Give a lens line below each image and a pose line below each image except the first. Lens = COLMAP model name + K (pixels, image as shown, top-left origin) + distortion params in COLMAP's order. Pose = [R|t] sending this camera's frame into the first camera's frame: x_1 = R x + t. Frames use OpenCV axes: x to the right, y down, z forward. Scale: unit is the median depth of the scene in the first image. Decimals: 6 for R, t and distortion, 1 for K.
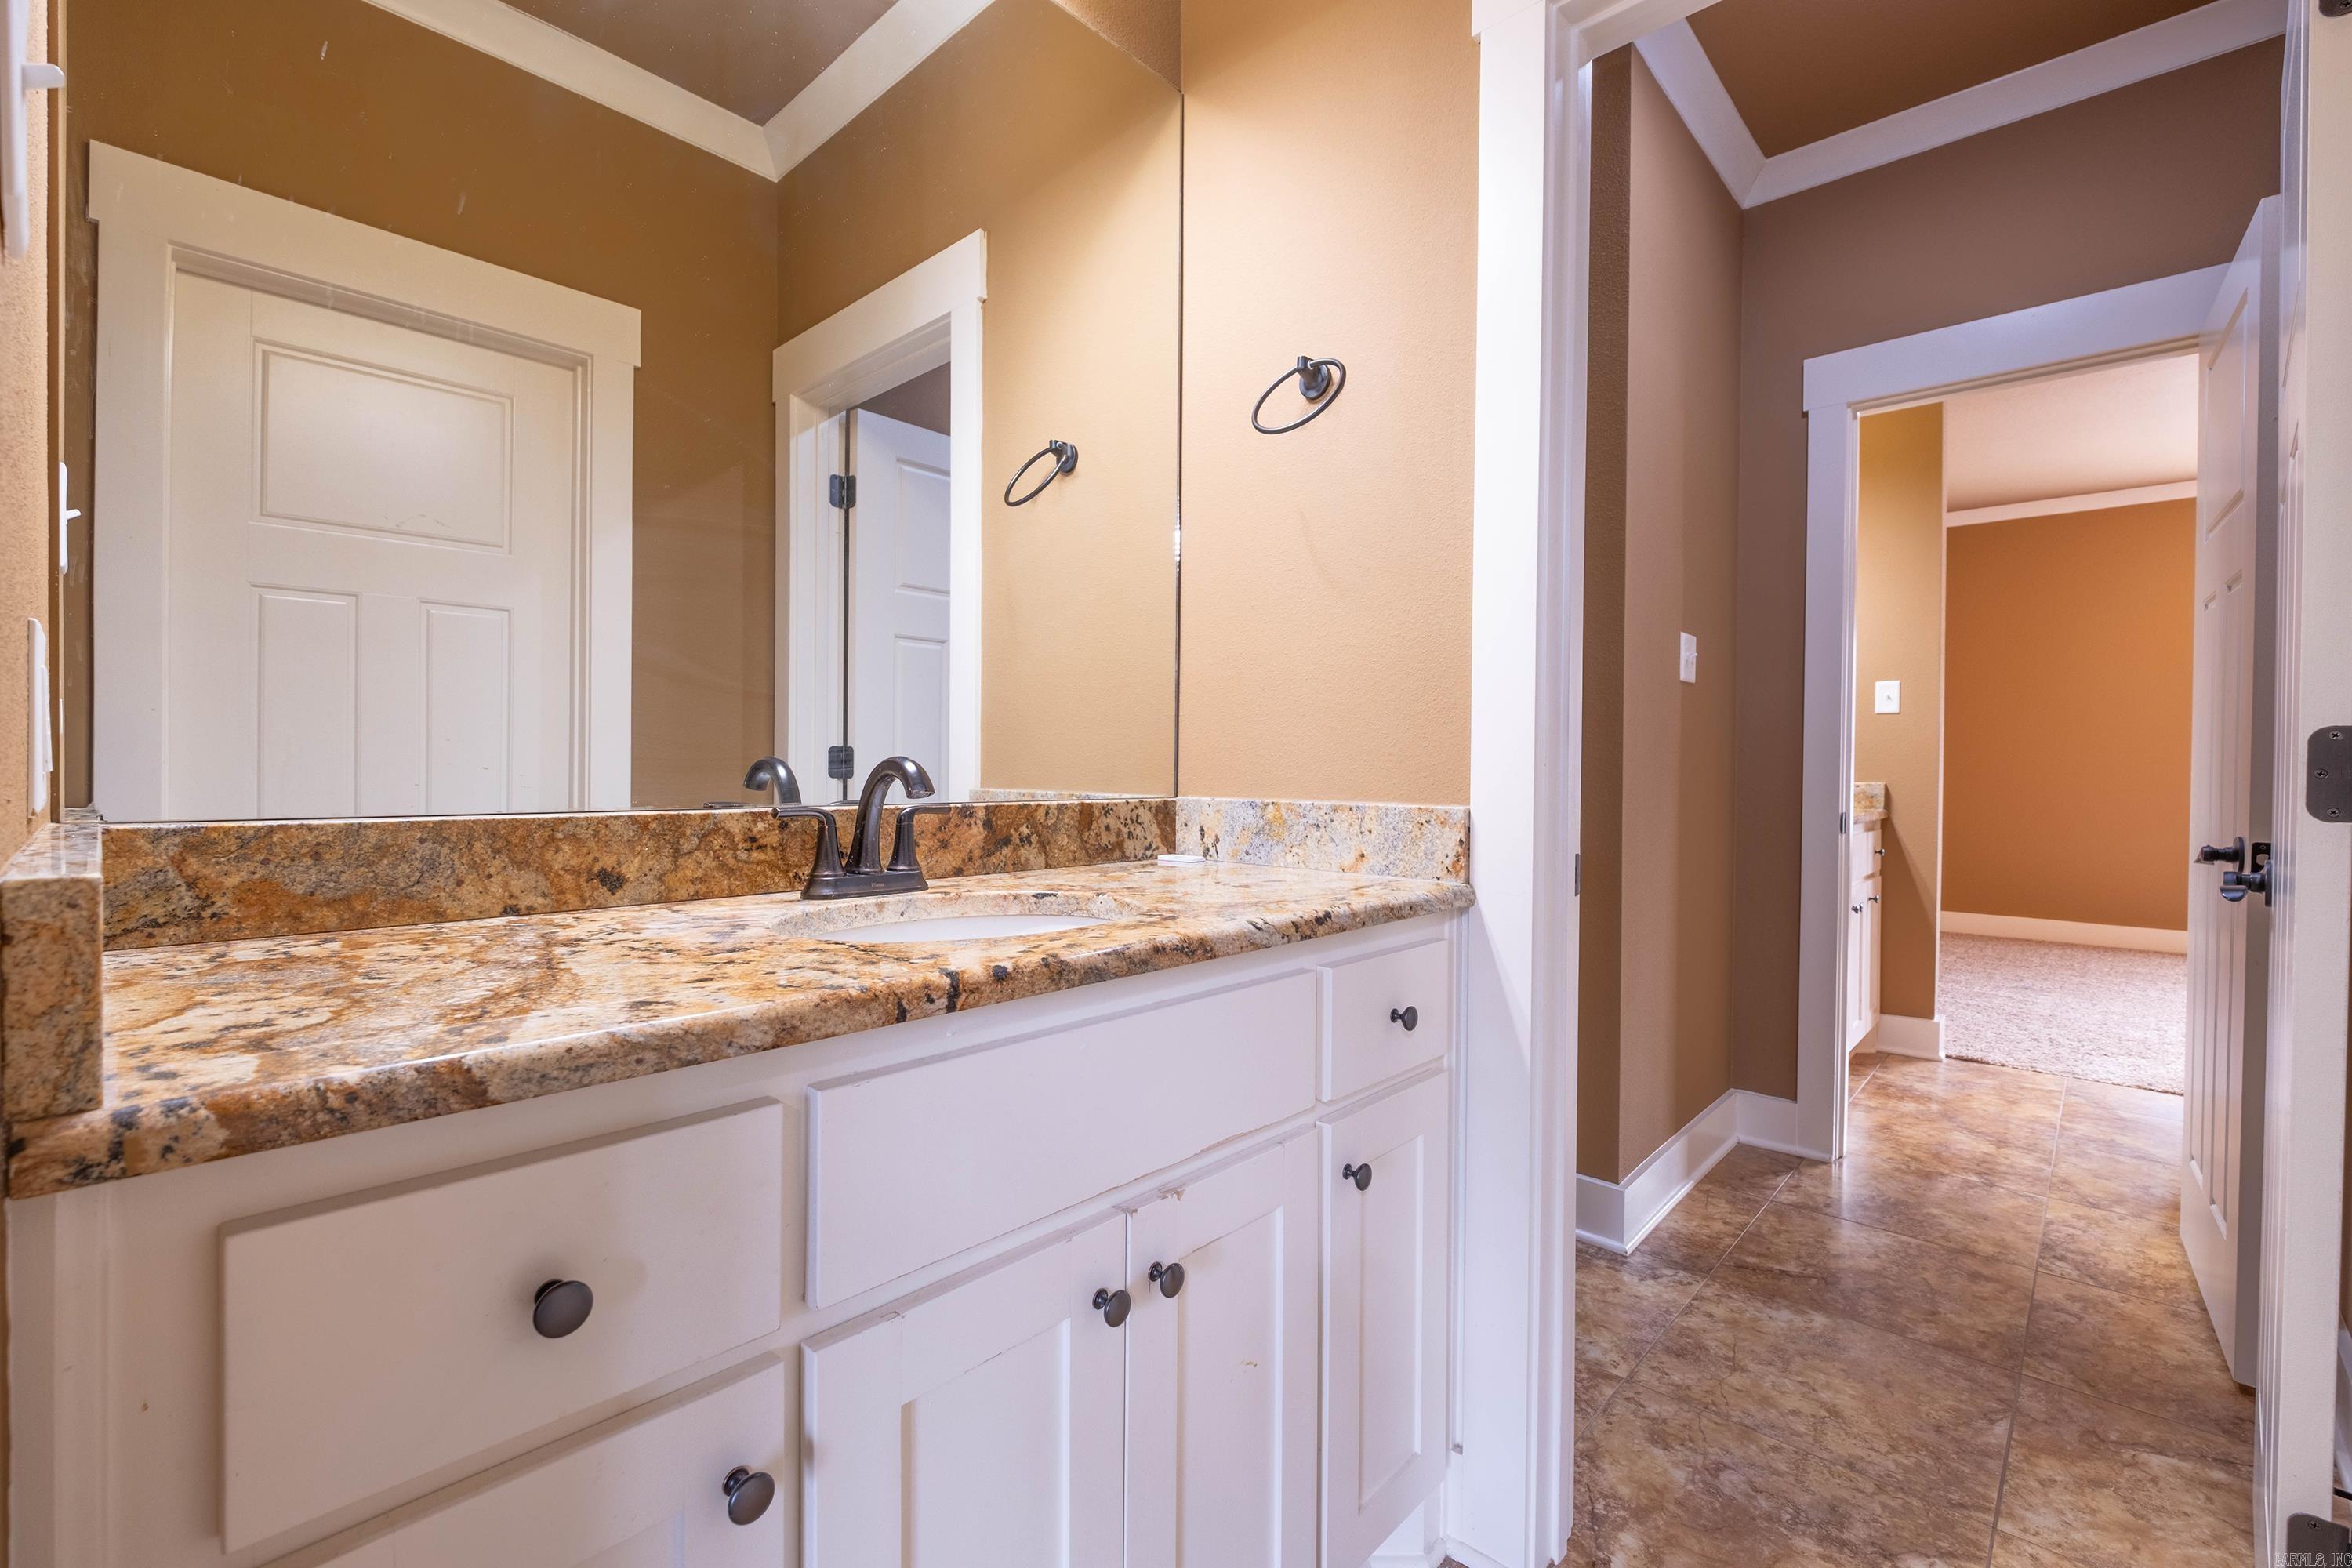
lens RADIAL K [[1010.6, 0, 1168.5], [0, 1010.6, 768.9], [0, 0, 1]] dist [-0.000521, 0.006270]
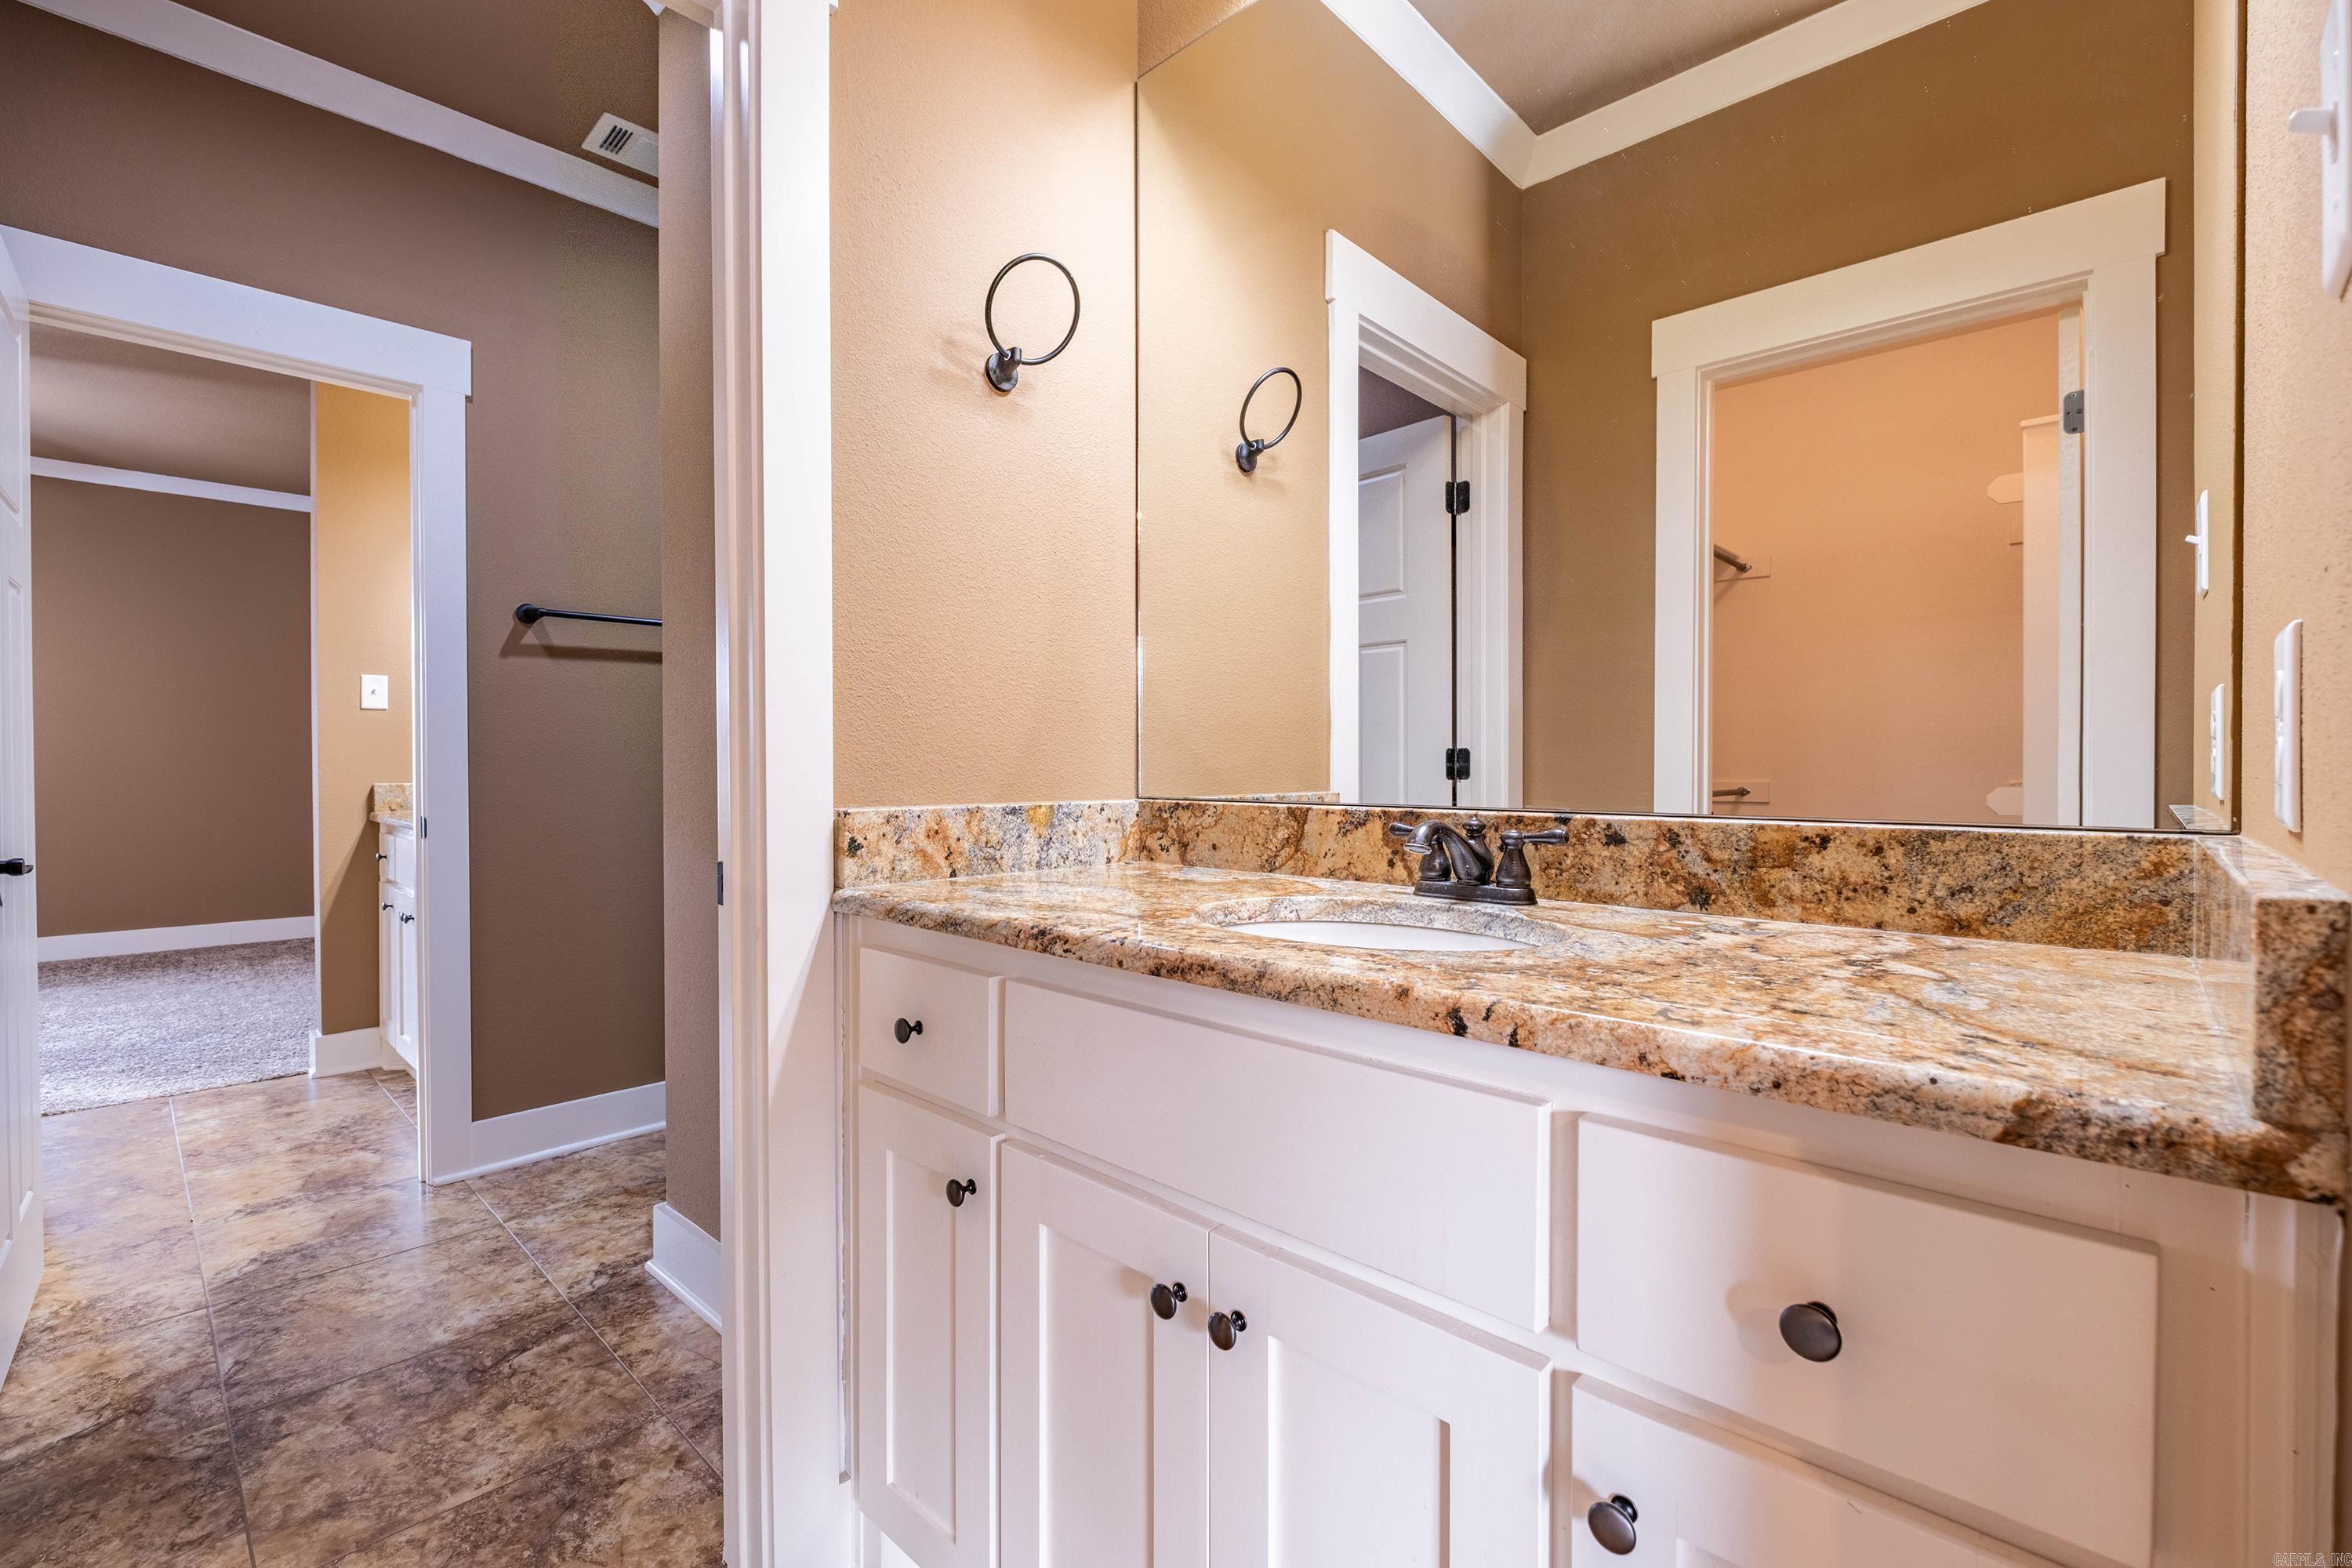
lens RADIAL K [[1010.6, 0, 1168.5], [0, 1010.6, 768.9], [0, 0, 1]] dist [-0.000521, 0.006270]
pose [[-0.008416, 0.003868, -0.999957, 1.588353], [-0.002809, 0.999988, 0.003892, -0.007303], [0.999961, 0.002841, -0.008405, 1.684034]]
